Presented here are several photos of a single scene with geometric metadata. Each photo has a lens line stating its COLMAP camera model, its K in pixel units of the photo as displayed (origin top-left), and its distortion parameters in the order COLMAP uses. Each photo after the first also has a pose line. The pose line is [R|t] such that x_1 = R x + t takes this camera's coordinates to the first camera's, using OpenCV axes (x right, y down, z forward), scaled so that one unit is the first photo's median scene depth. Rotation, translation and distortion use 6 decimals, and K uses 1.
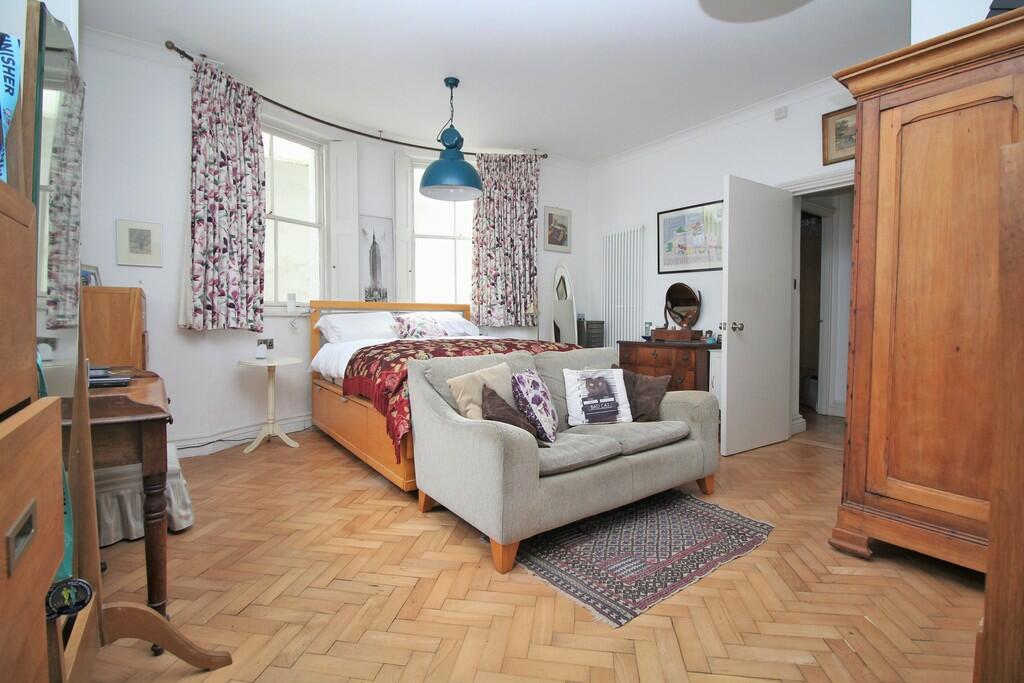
lens RADIAL K [[479.1, 0, 513.6], [0, 479.1, 336.1], [0, 0, 1]] dist [-0.004588, -0.000933]
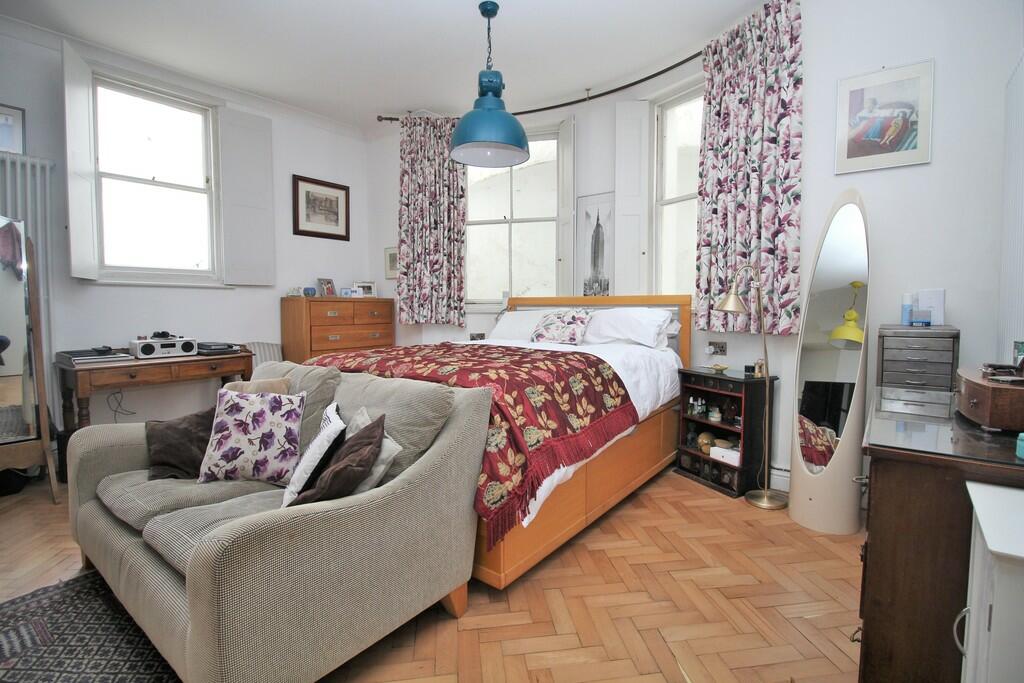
lens RADIAL K [[479.1, 0, 514.1], [0, 479.1, 336.2], [0, 0, 1]] dist [-0.004588, -0.000933]
pose [[0.290013, 0.050941, -0.955666, 0.515092], [-0.035050, 0.998478, 0.042587, -0.034327], [0.956381, 0.021145, 0.291357, 0.668555]]
